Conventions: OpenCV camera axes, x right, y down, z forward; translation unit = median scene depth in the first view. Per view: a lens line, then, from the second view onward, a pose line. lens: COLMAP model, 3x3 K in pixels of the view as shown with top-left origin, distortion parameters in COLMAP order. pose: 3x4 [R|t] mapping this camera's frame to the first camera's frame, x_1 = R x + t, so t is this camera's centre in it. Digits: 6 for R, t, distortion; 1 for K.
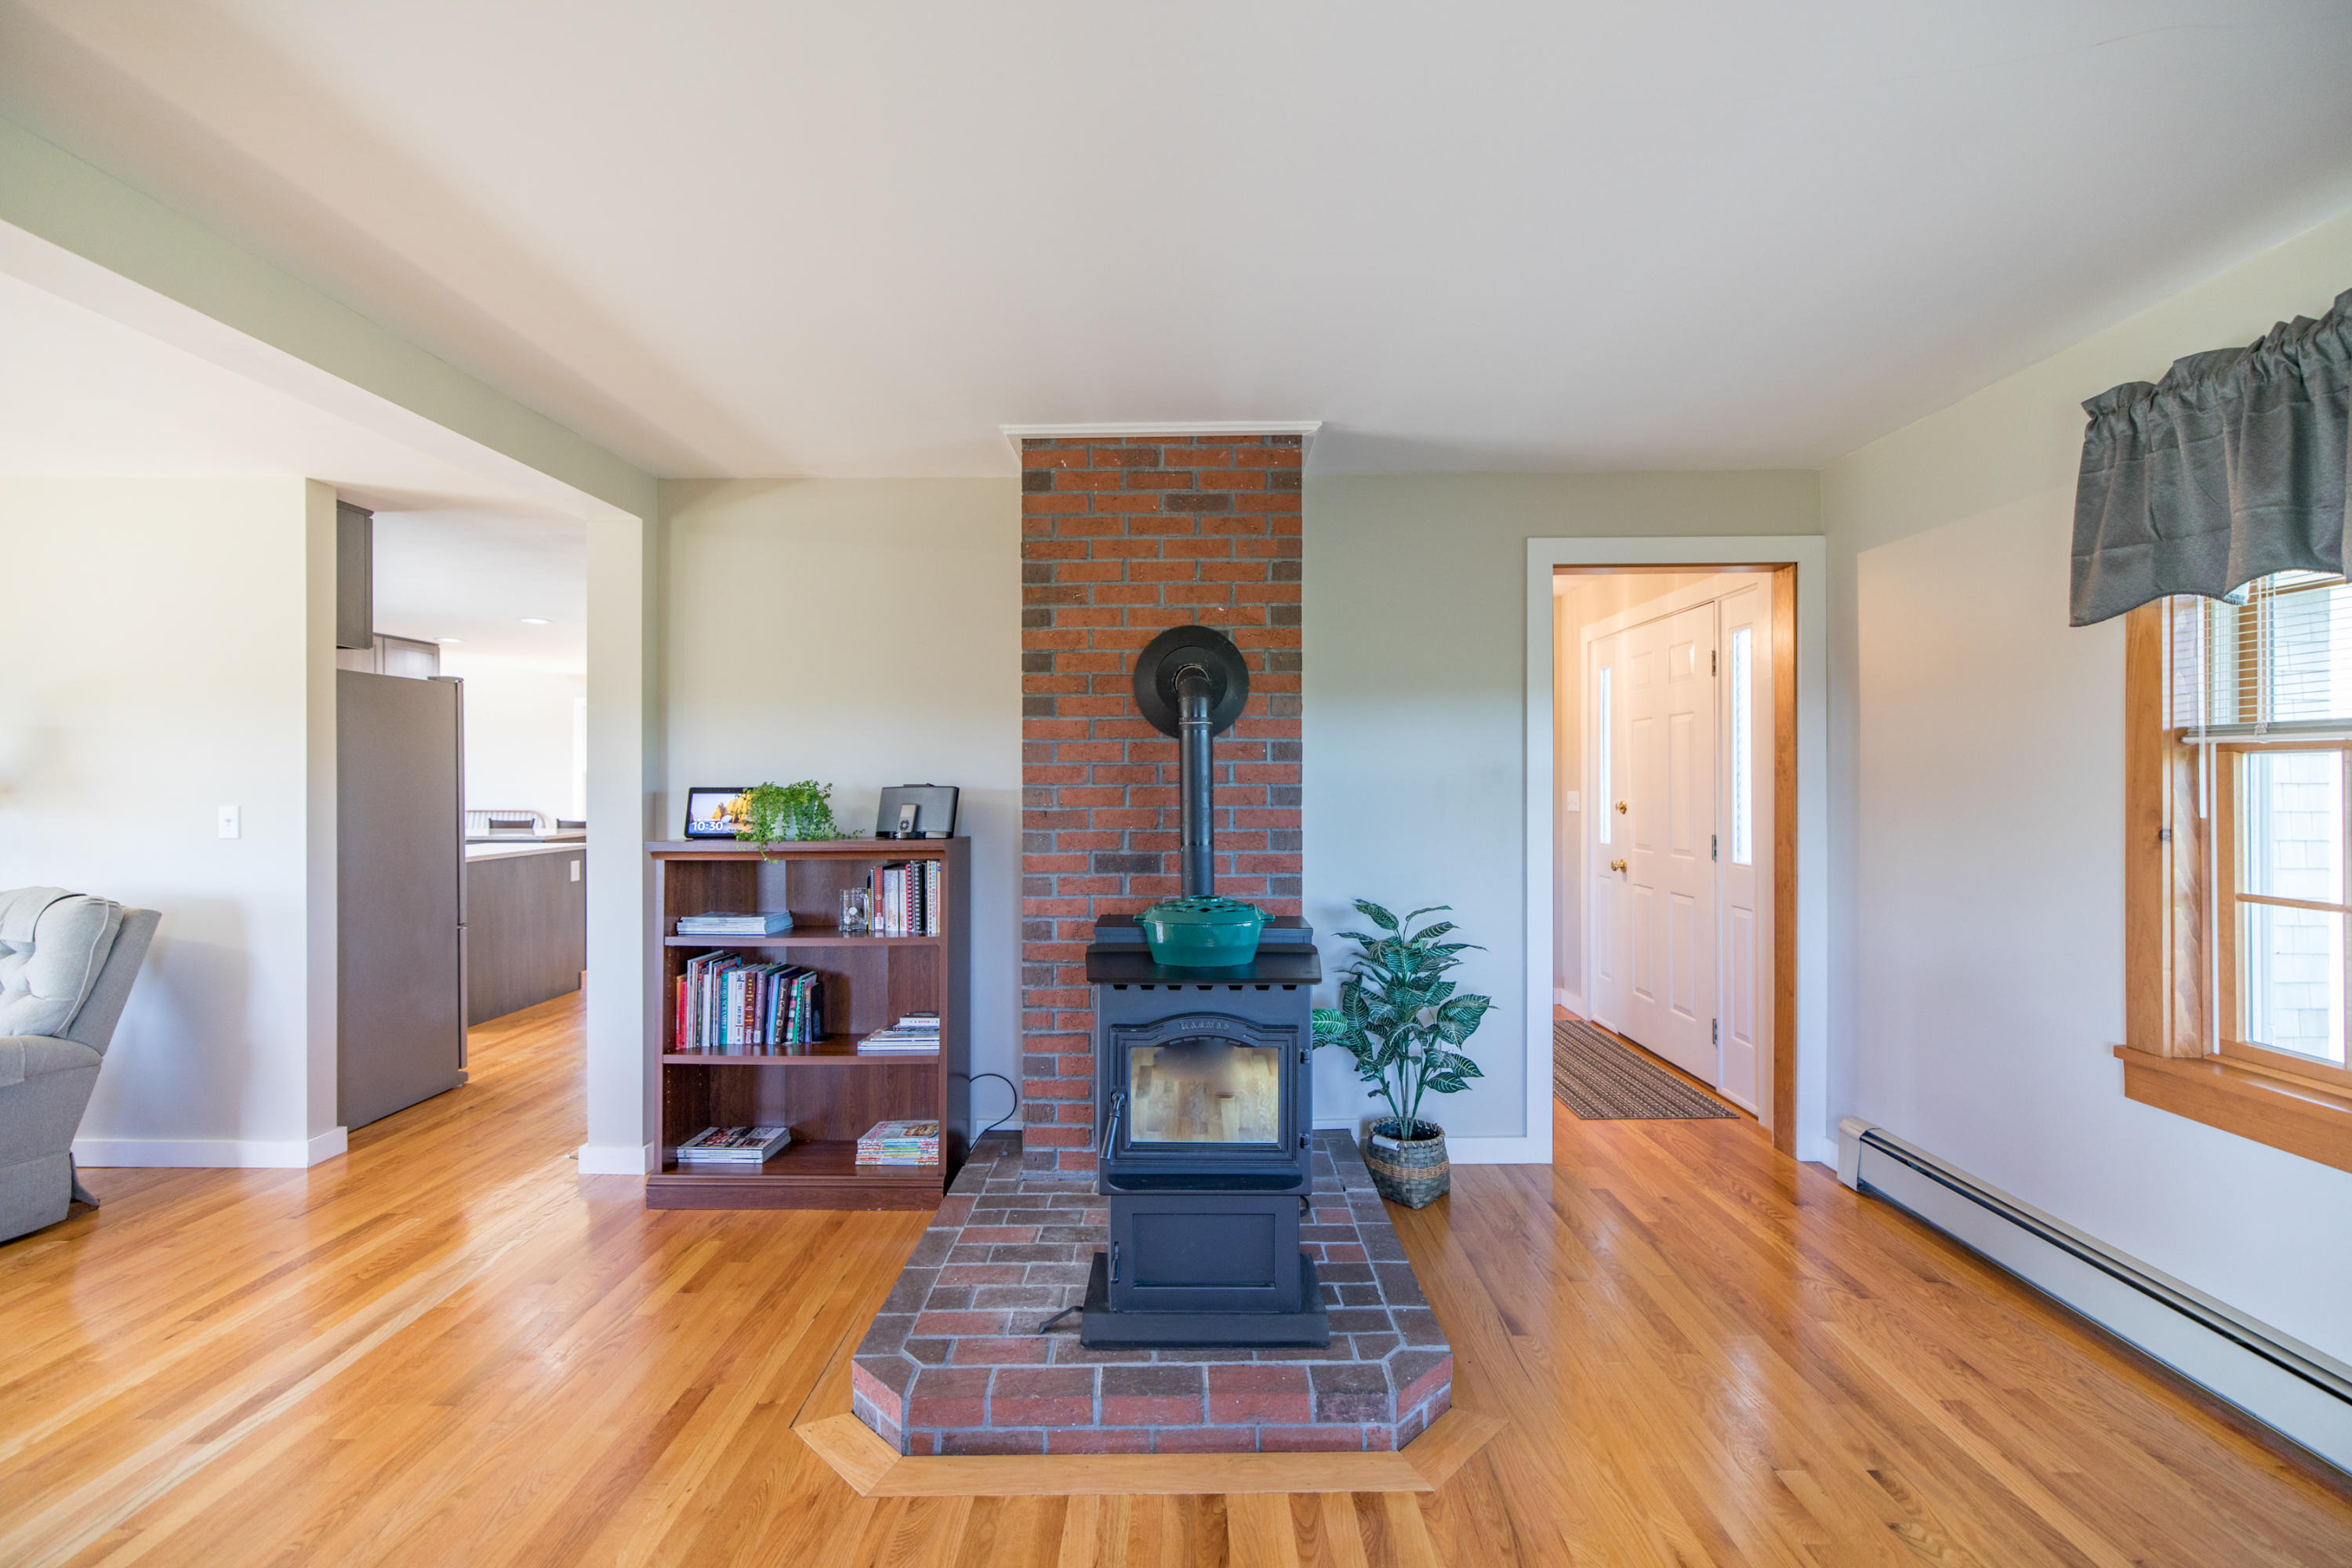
lens RADIAL K [[998.9, 0, 1181.8], [0, 998.9, 770.4], [0, 0, 1]] dist [0.002205, 0.000101]
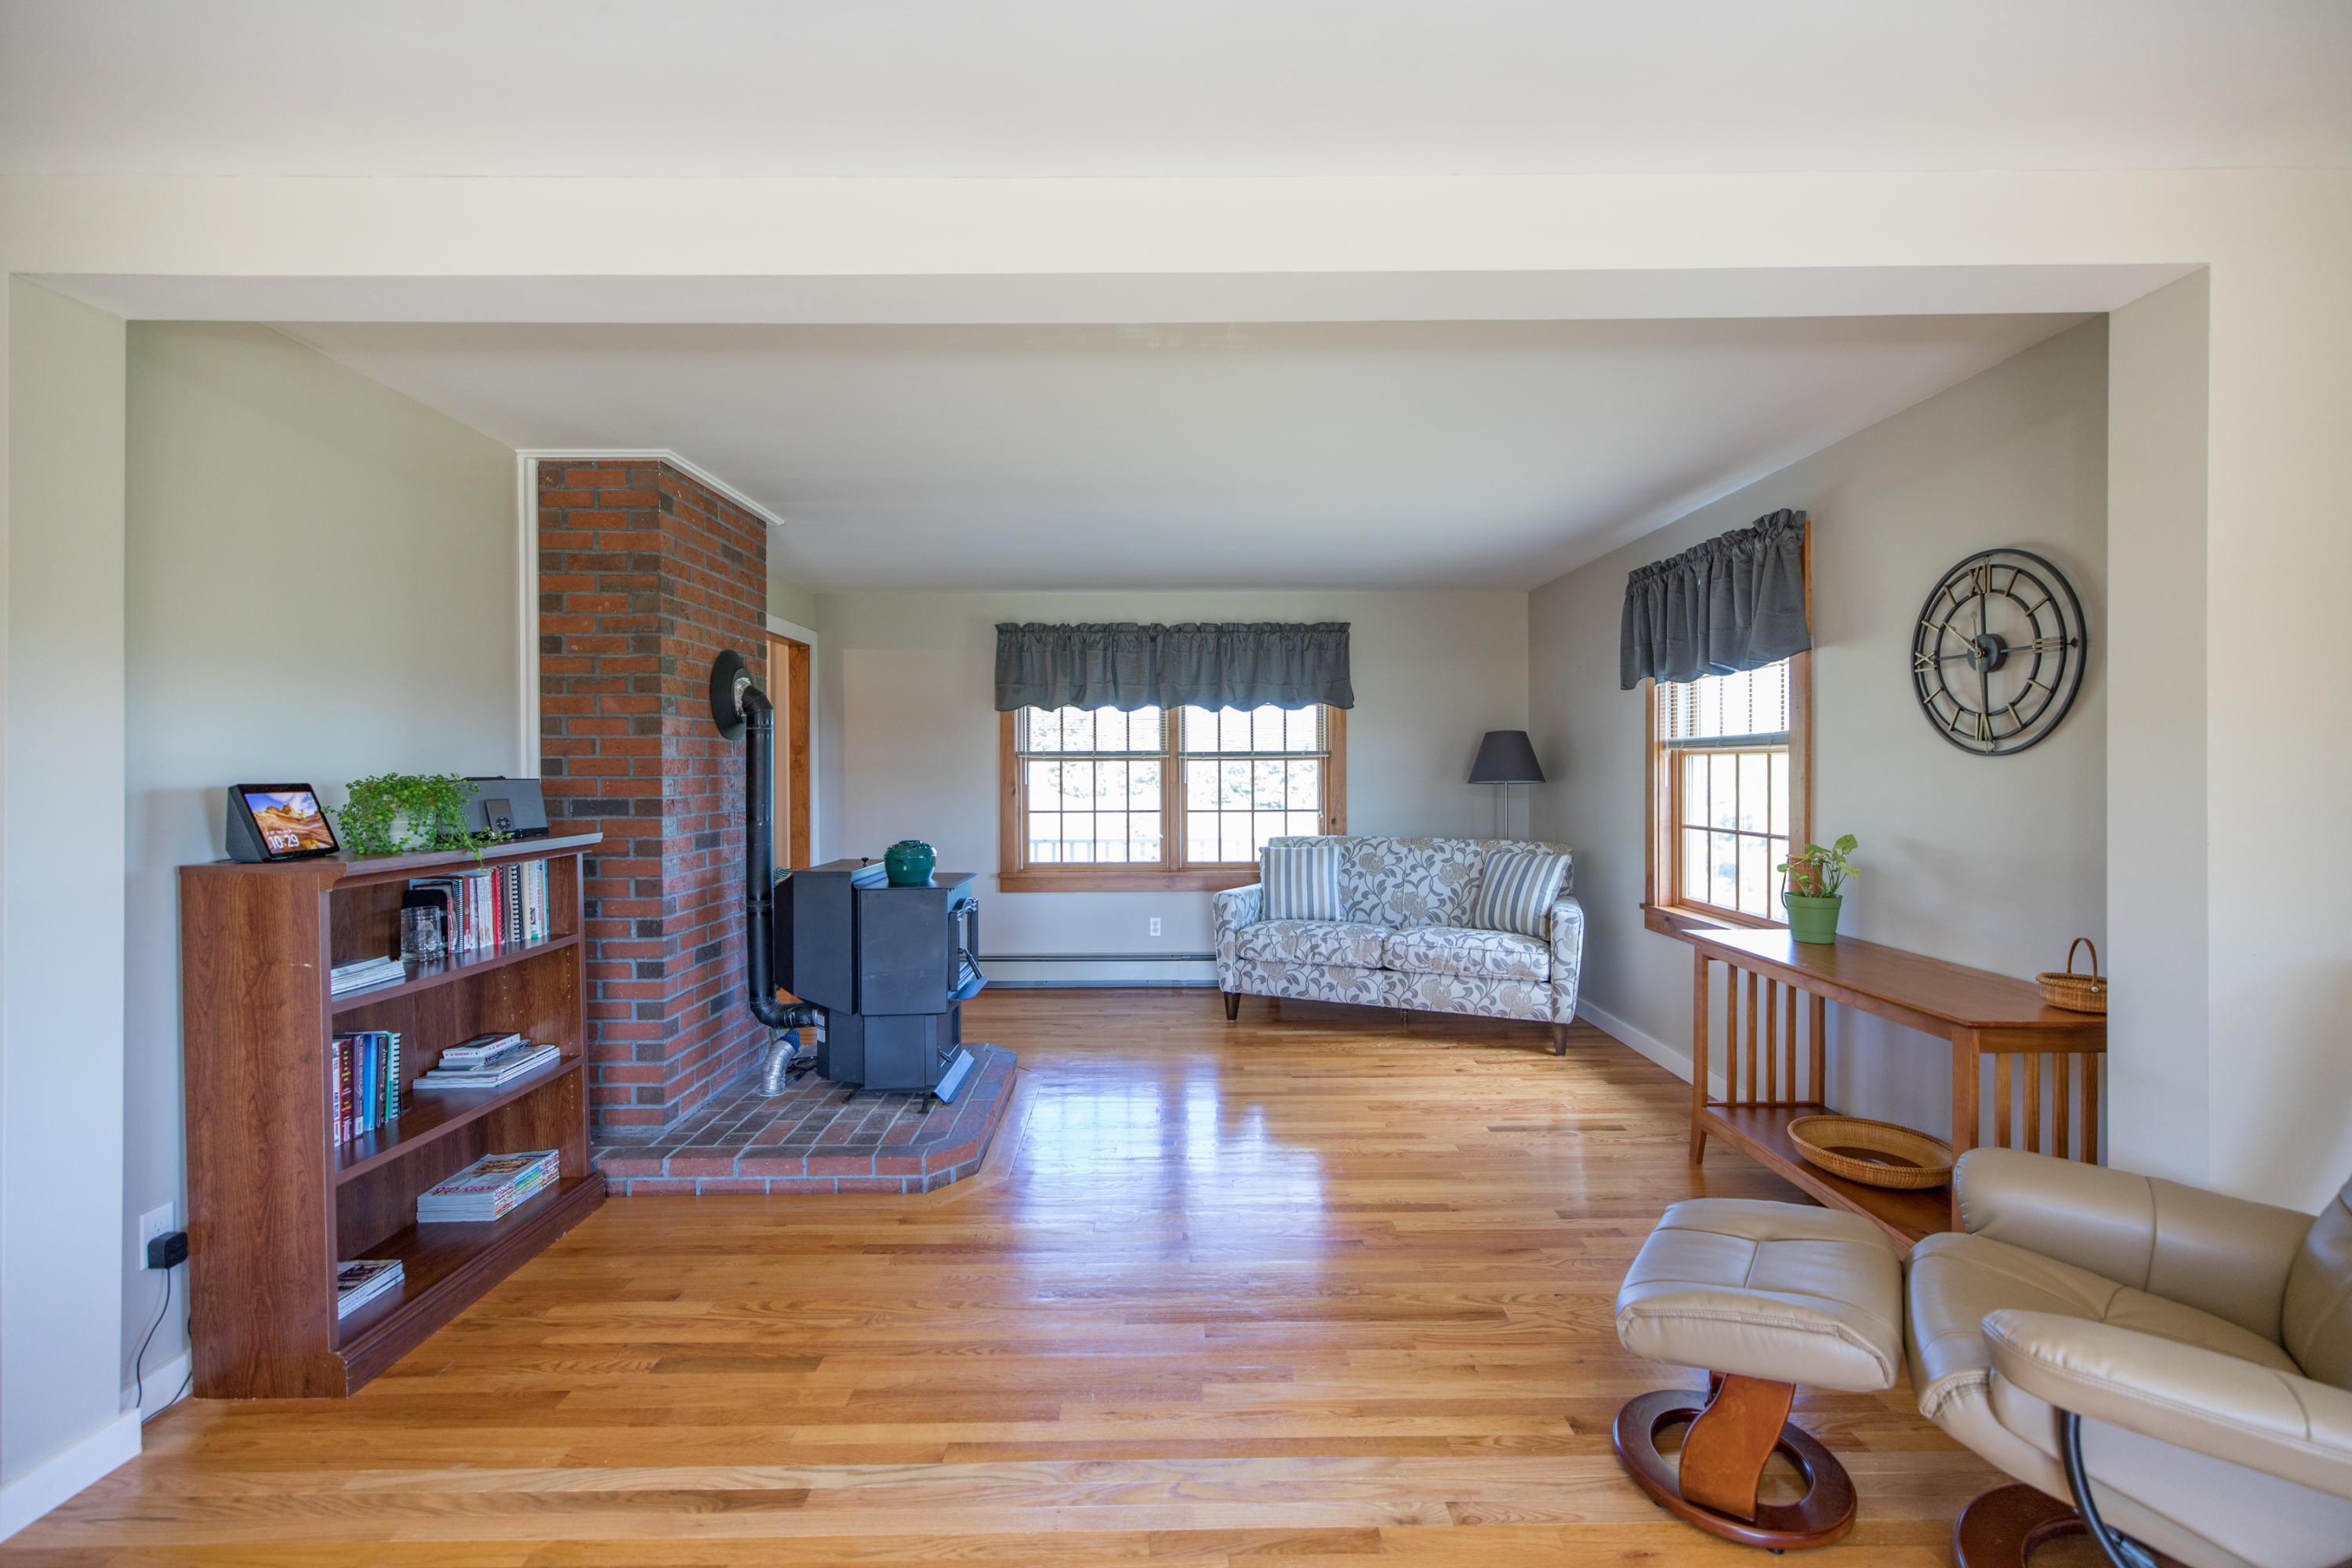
lens RADIAL K [[998.9, 0, 1181.8], [0, 998.9, 770.4], [0, 0, 1]] dist [0.002205, 0.000101]
pose [[-0.024078, 0.000466, 0.999710, -1.477373], [-0.000626, 1.000000, -0.000482, 0.009652], [-0.999710, -0.000638, -0.024078, 0.528602]]
